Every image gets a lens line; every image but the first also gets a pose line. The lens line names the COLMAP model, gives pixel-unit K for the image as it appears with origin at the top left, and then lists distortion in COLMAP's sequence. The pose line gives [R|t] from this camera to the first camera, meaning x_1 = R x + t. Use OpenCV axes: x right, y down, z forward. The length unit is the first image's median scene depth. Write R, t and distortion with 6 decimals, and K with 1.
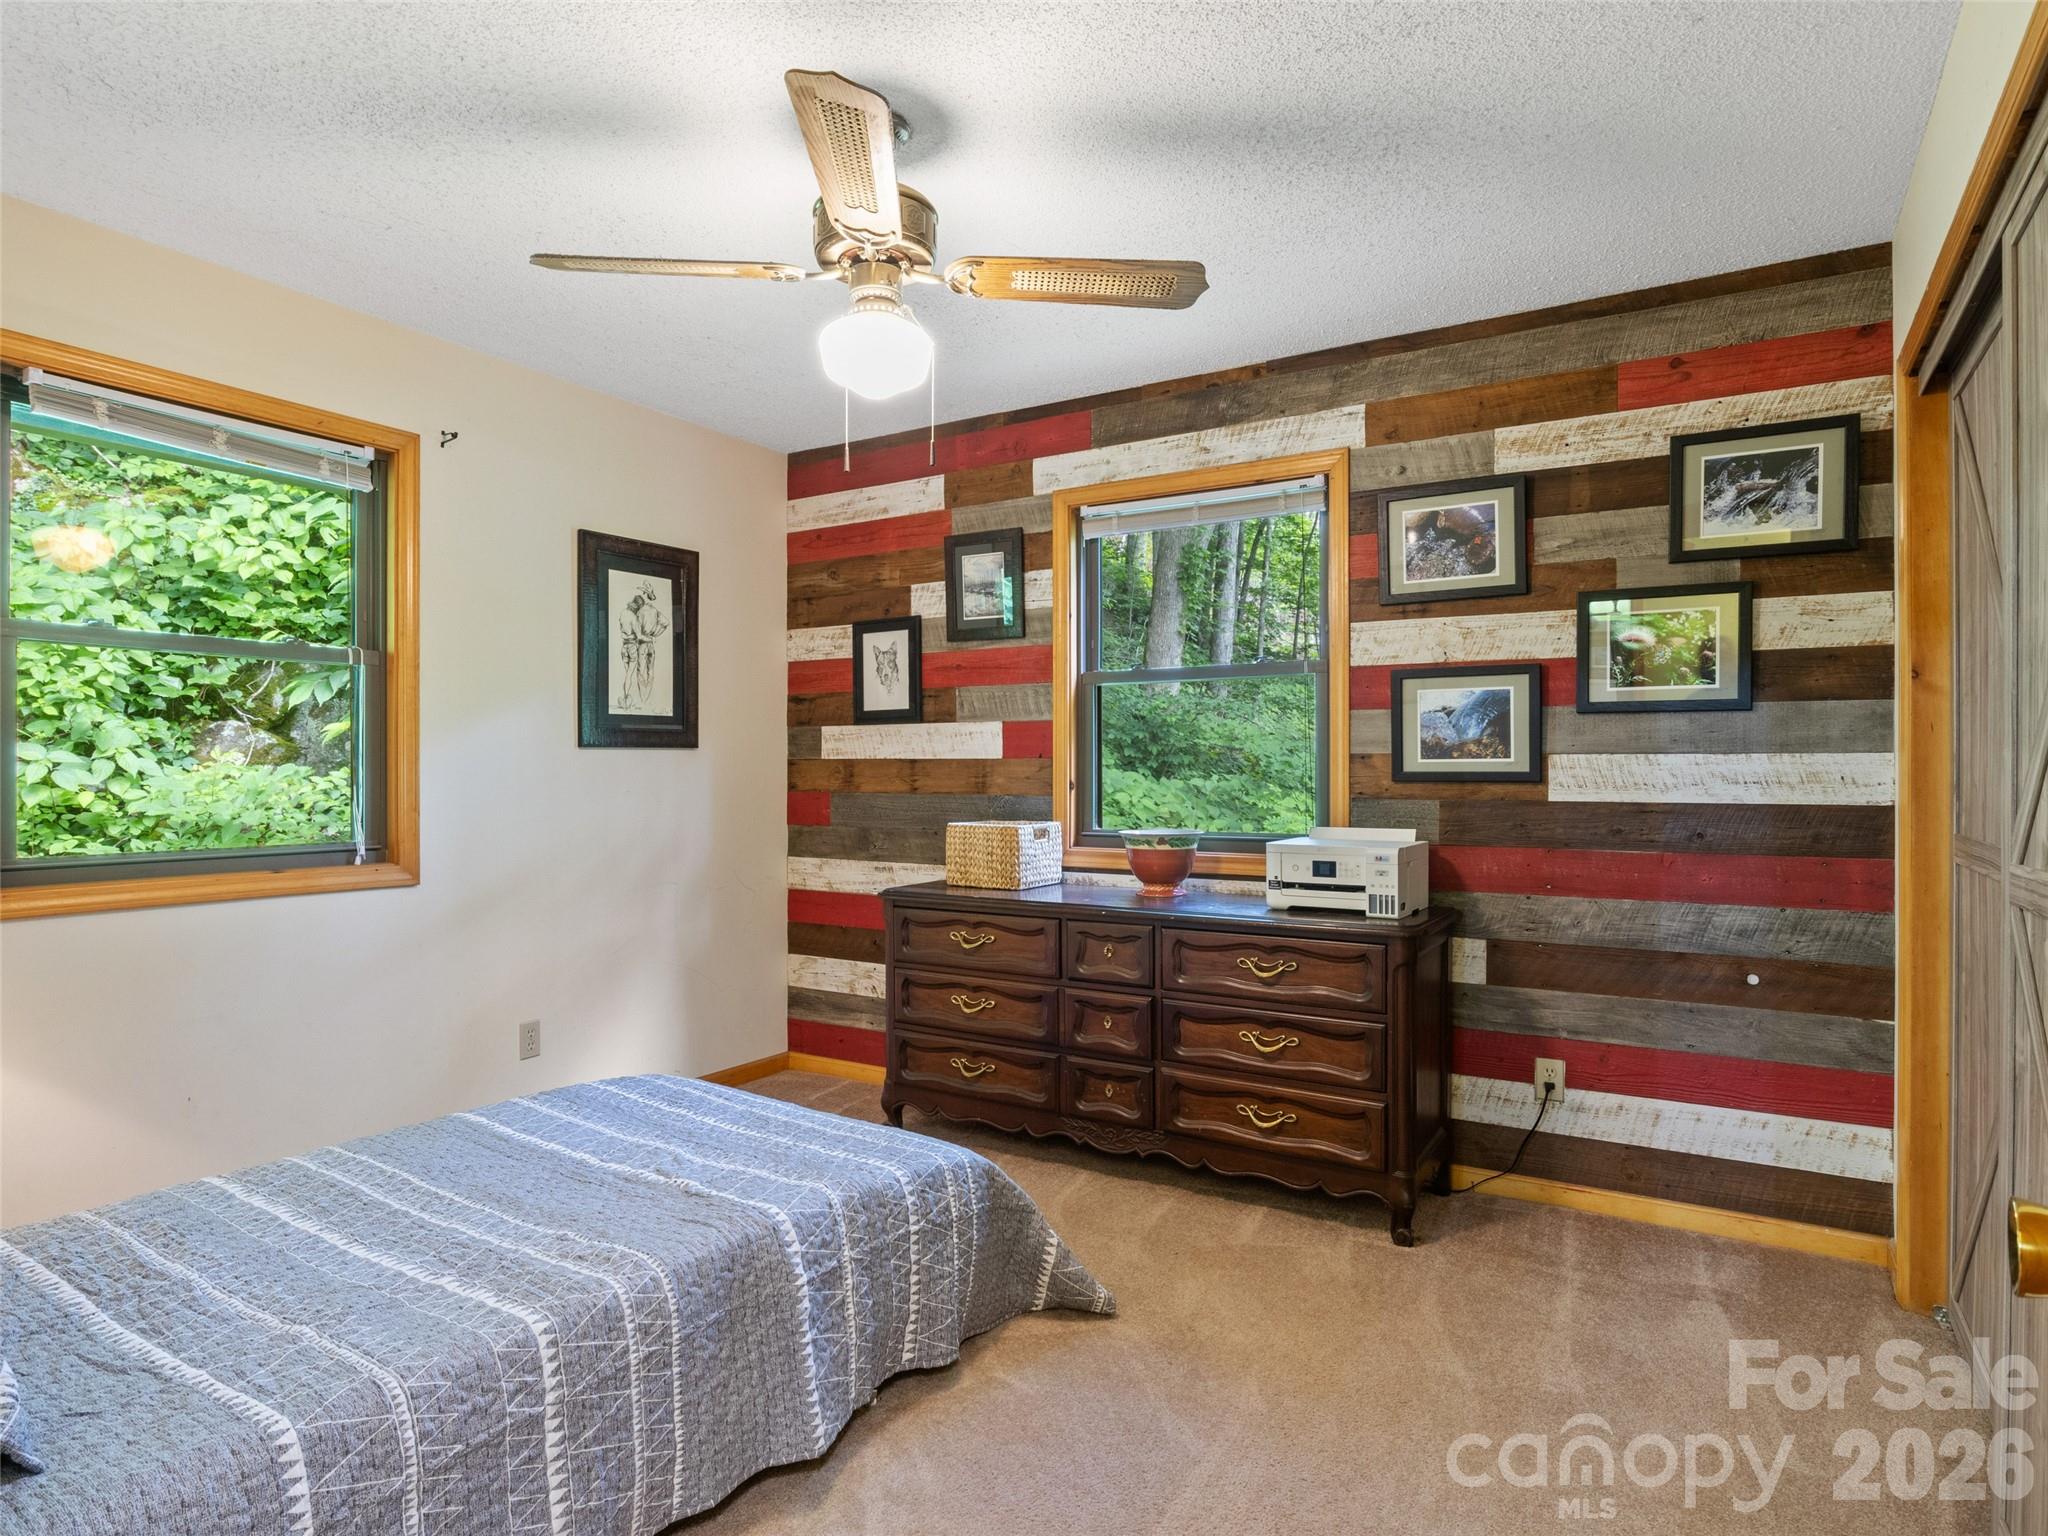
lens RADIAL K [[1170.5, 0, 1033.4], [0, 1170.5, 770.7], [0, 0, 1]] dist [-0.007425, 0.000990]
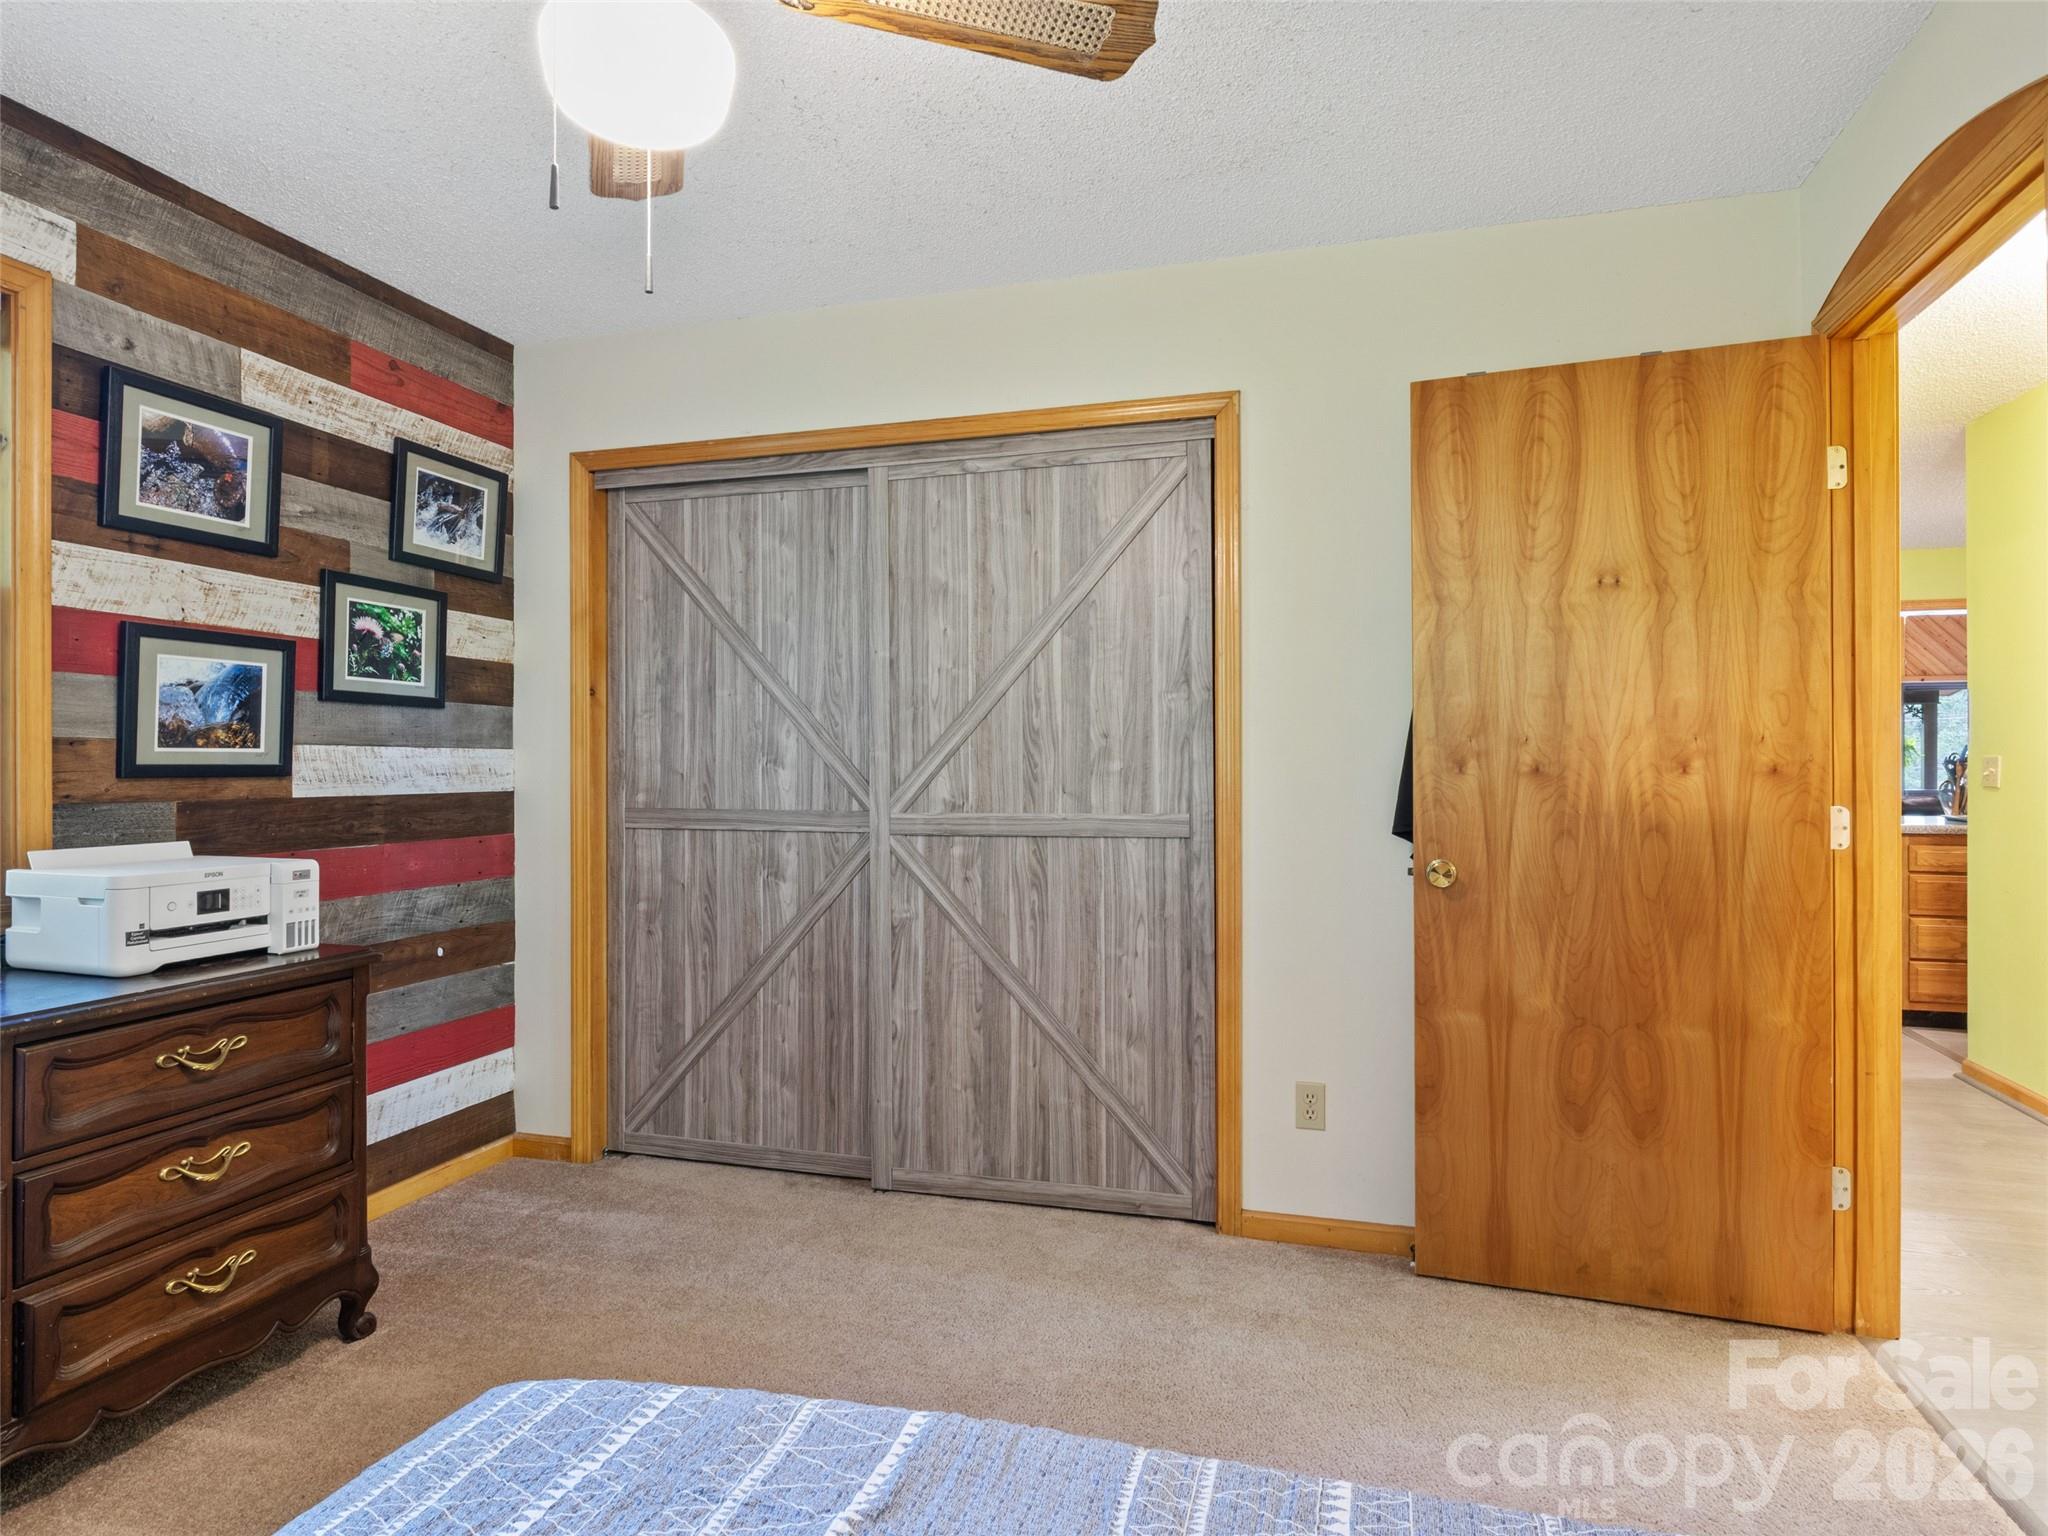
lens RADIAL K [[1170.5, 0, 1034.1], [0, 1170.5, 761.8], [0, 0, 1]] dist [-0.007425, 0.000990]
pose [[-0.271385, 0.002504, 0.962468, -0.561359], [0.001039, 0.999997, -0.002309, 0.001523], [-0.962470, 0.000373, -0.271386, 0.704862]]
